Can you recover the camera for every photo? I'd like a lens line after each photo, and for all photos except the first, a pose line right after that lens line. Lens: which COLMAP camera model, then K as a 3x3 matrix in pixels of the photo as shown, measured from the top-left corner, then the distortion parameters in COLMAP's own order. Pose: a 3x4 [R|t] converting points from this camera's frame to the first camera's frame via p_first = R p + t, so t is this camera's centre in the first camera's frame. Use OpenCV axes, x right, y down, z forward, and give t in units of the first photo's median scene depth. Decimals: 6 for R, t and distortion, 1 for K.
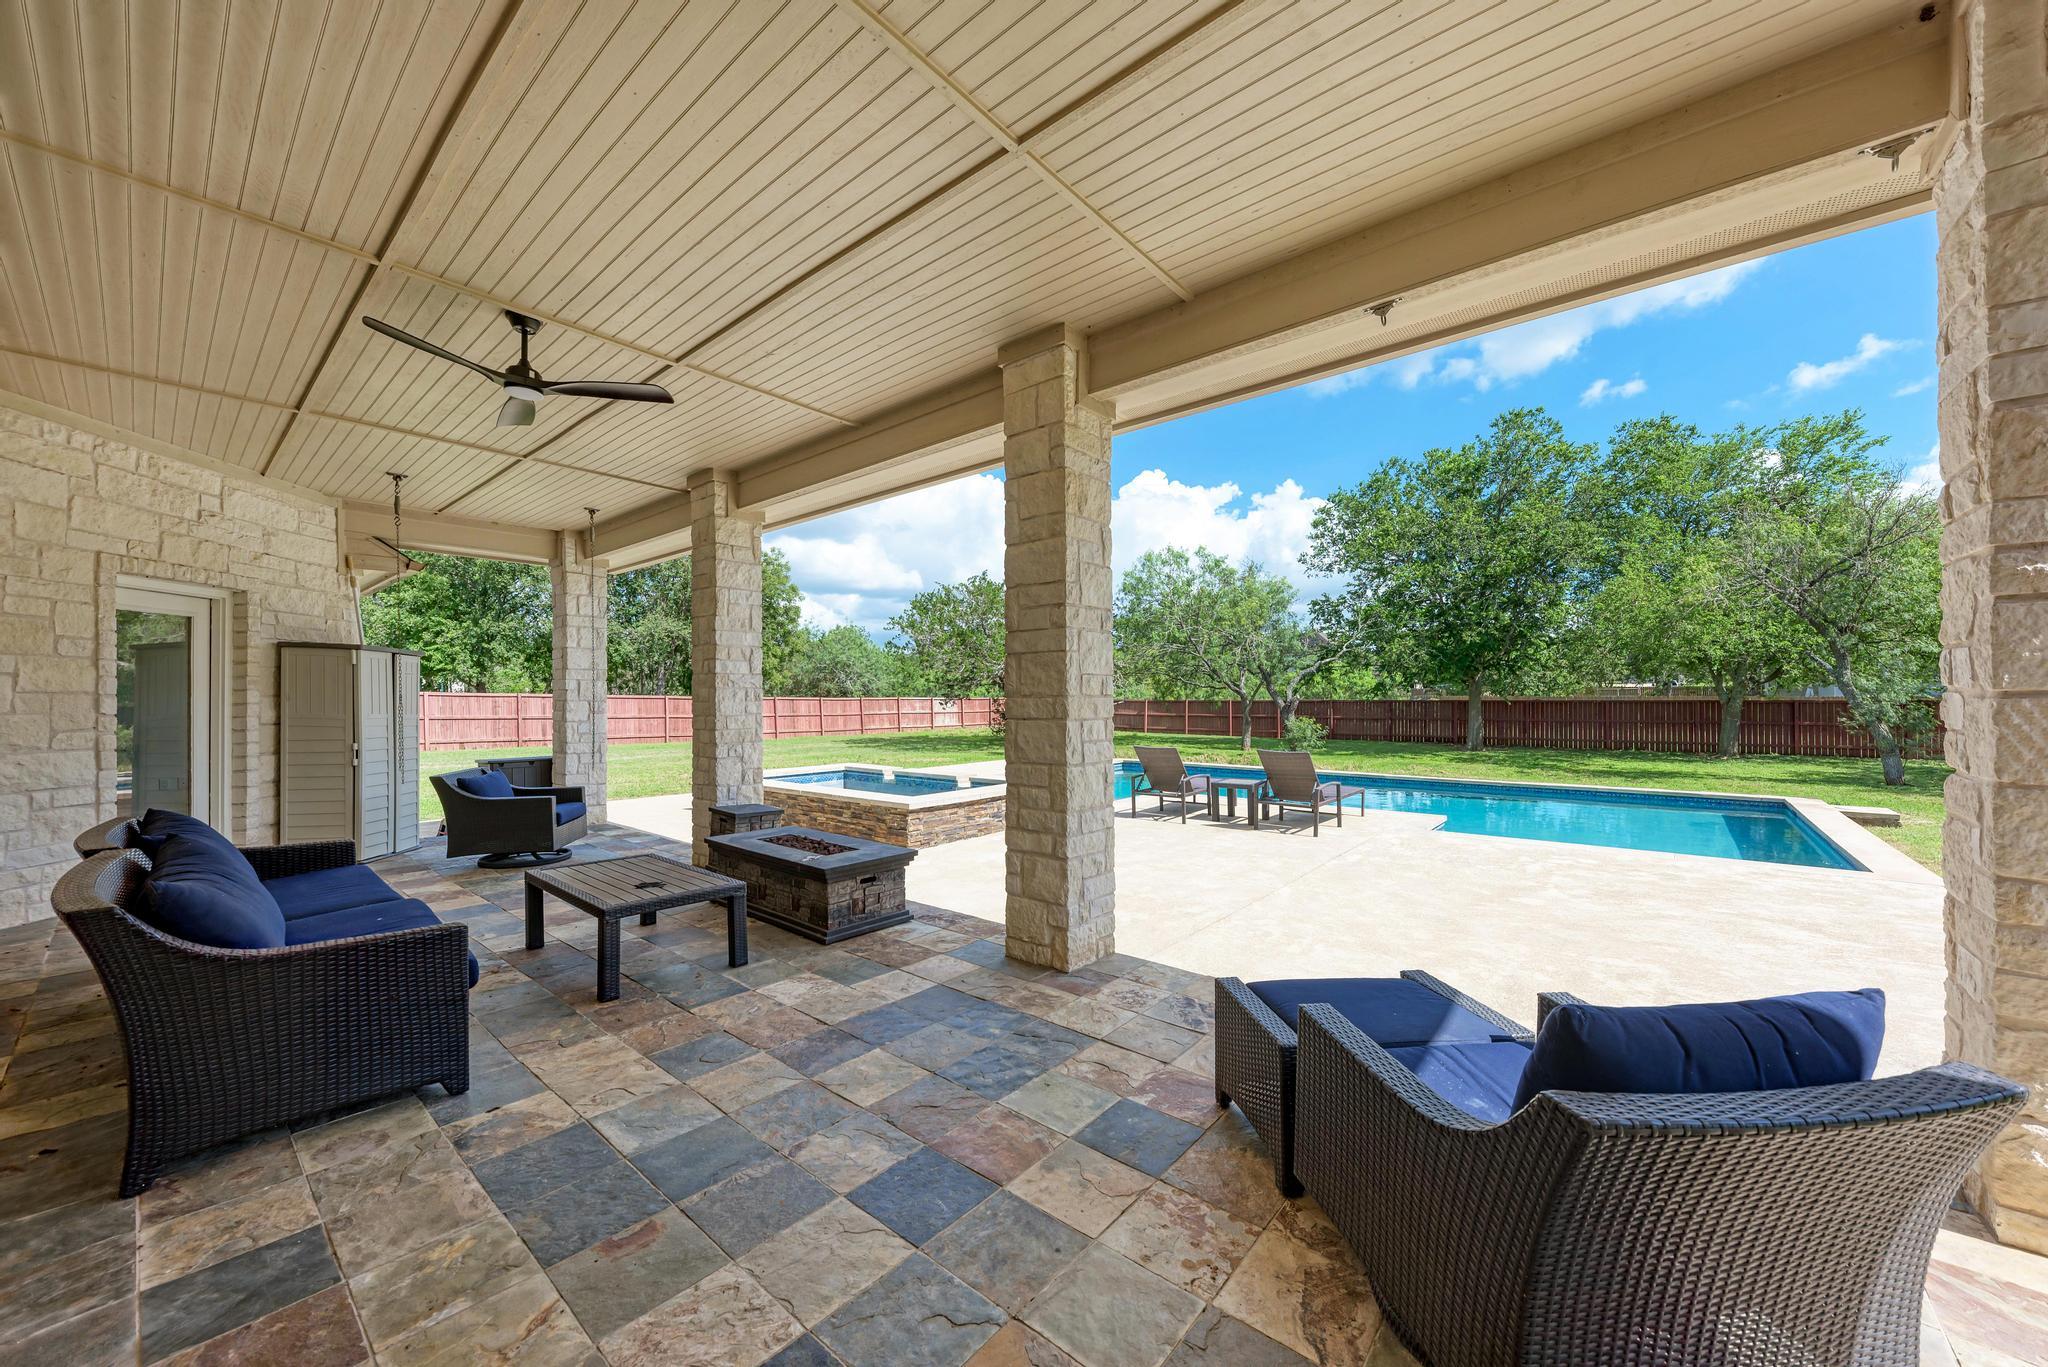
lens RADIAL K [[752.5, 0, 1026.7], [0, 752.5, 689.9], [0, 0, 1]] dist [0.007903, 0.000320]
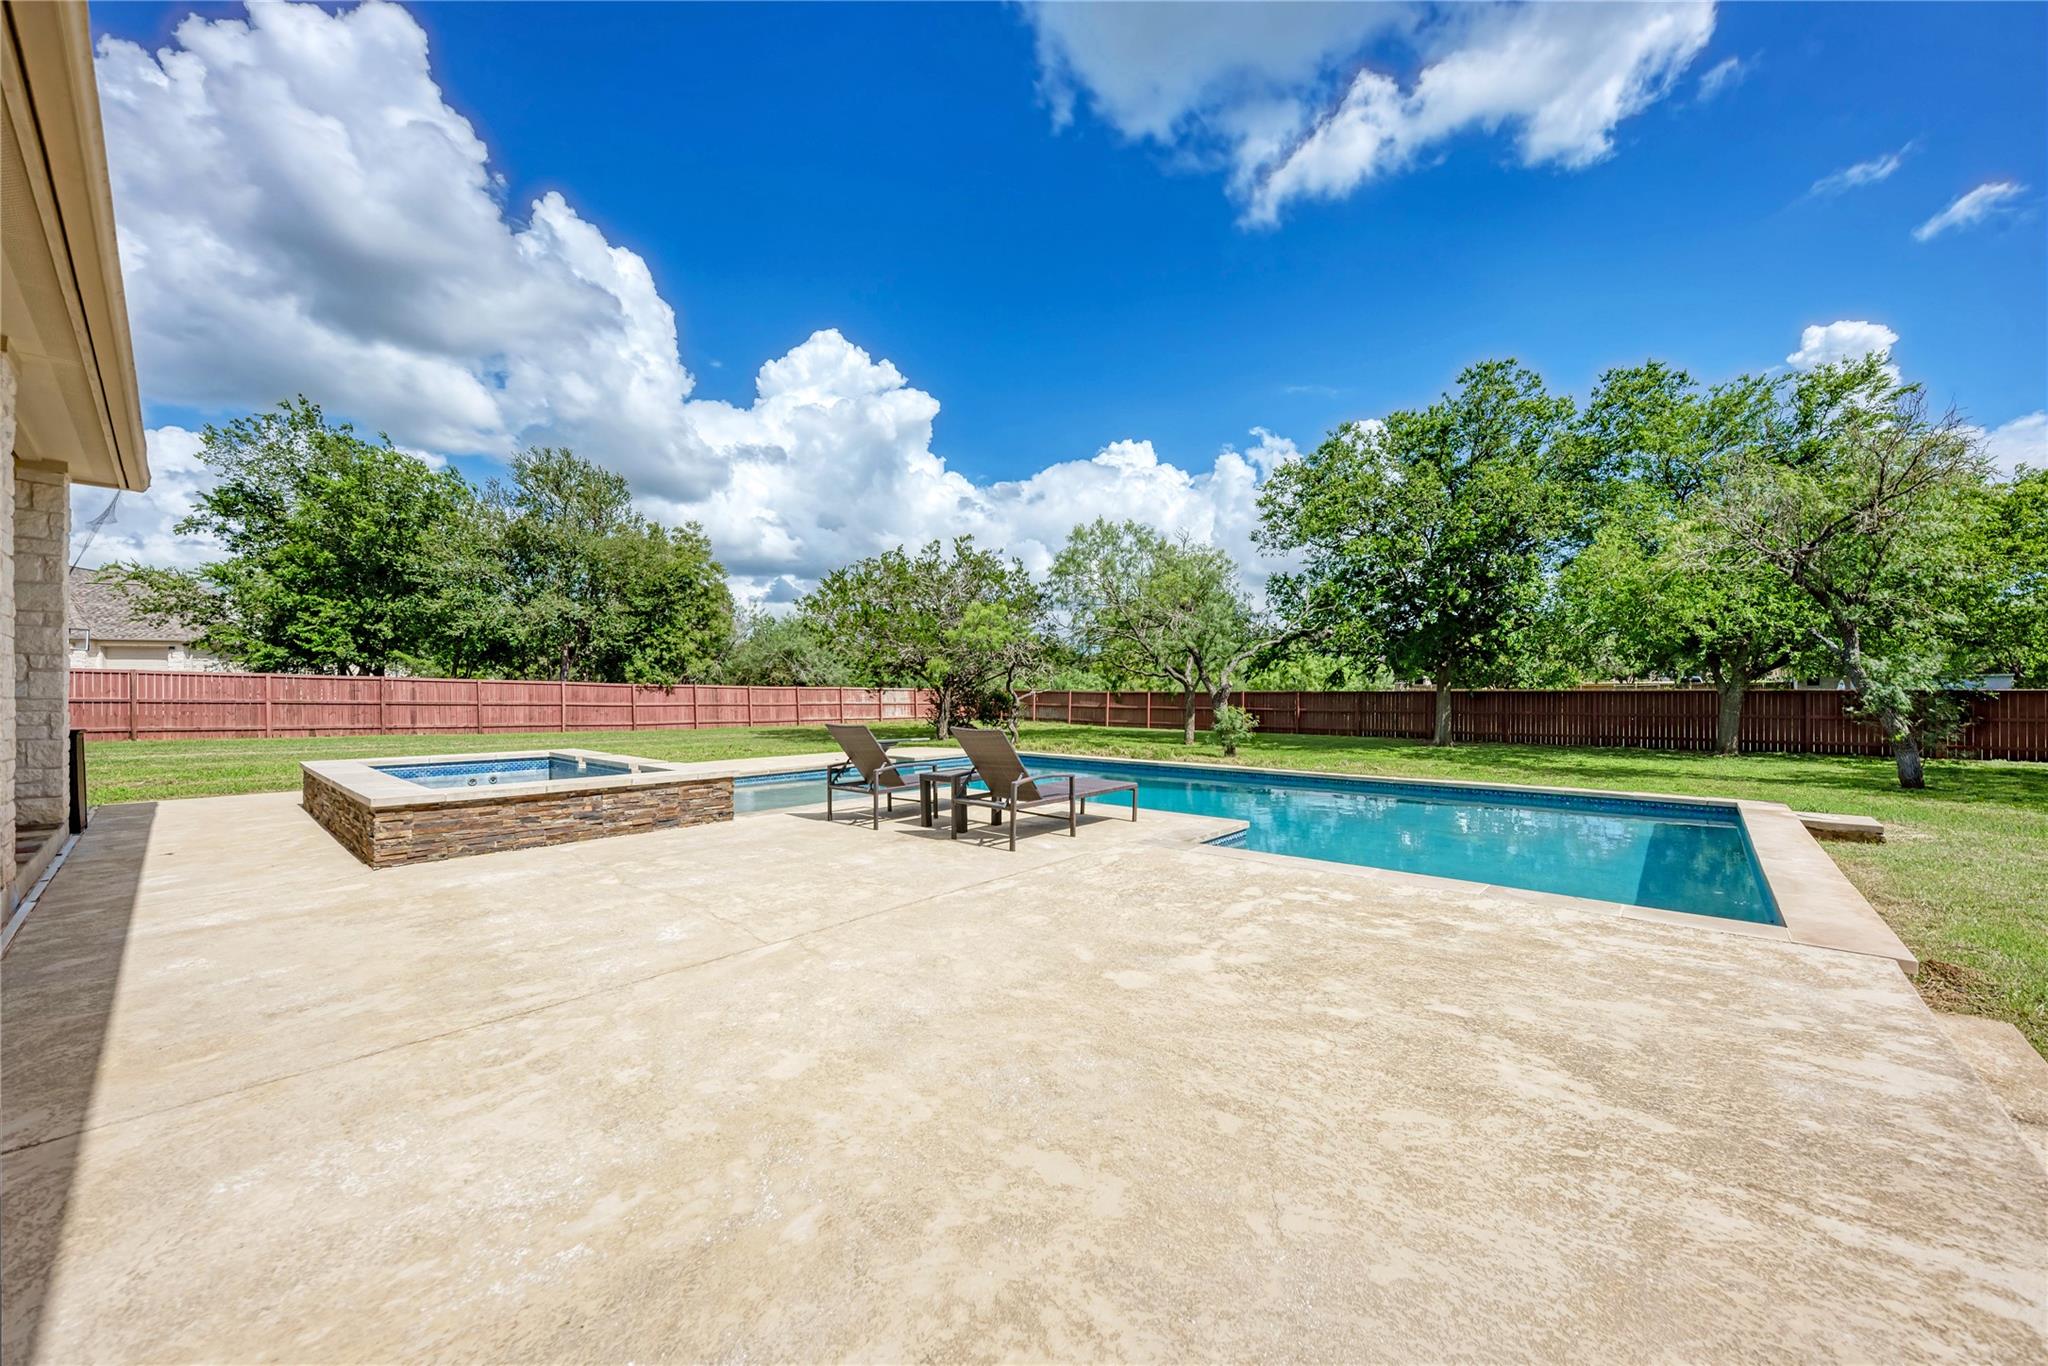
lens RADIAL K [[752.5, 0, 1019.9], [0, 752.5, 691.7], [0, 0, 1]] dist [0.007903, 0.000320]
pose [[0.999517, 0.004923, -0.030675, 0.140088], [-0.004721, 0.999967, 0.006676, 0.013977], [0.030707, -0.006528, 0.999507, 0.101328]]
